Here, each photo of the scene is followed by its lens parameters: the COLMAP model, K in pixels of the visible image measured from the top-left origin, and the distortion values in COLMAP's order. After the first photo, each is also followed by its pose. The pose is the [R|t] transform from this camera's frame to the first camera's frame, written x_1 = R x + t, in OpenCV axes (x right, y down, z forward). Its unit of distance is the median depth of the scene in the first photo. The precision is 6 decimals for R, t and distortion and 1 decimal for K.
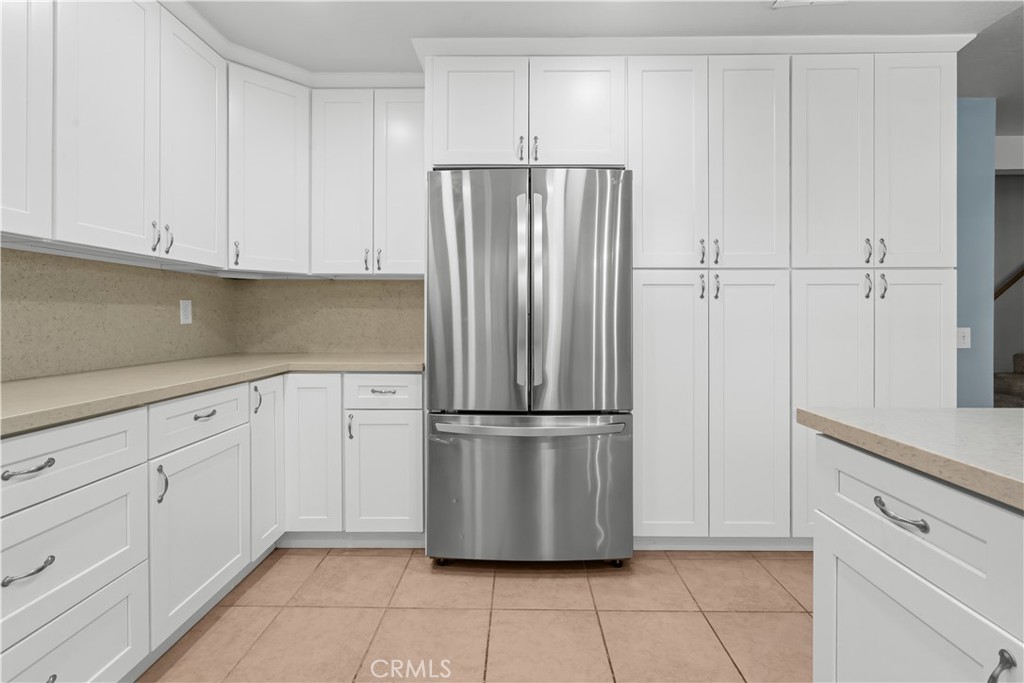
lens RADIAL K [[478.8, 0, 511.2], [0, 478.8, 318.8], [0, 0, 1]] dist [-0.000482, -0.000233]
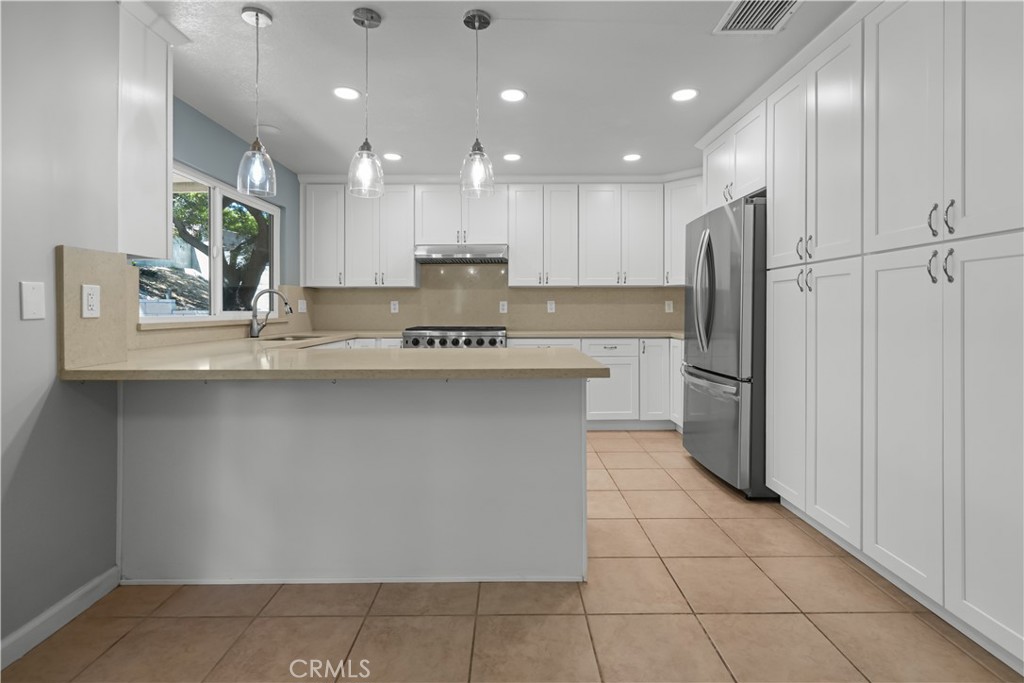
lens RADIAL K [[478.8, 0, 511.2], [0, 478.8, 318.8], [0, 0, 1]] dist [-0.000482, -0.000233]
pose [[0.019814, 0.018288, -0.999636, 1.484347], [0.000785, 0.999832, 0.018307, -0.000962], [0.999803, -0.001148, 0.019797, 0.321584]]
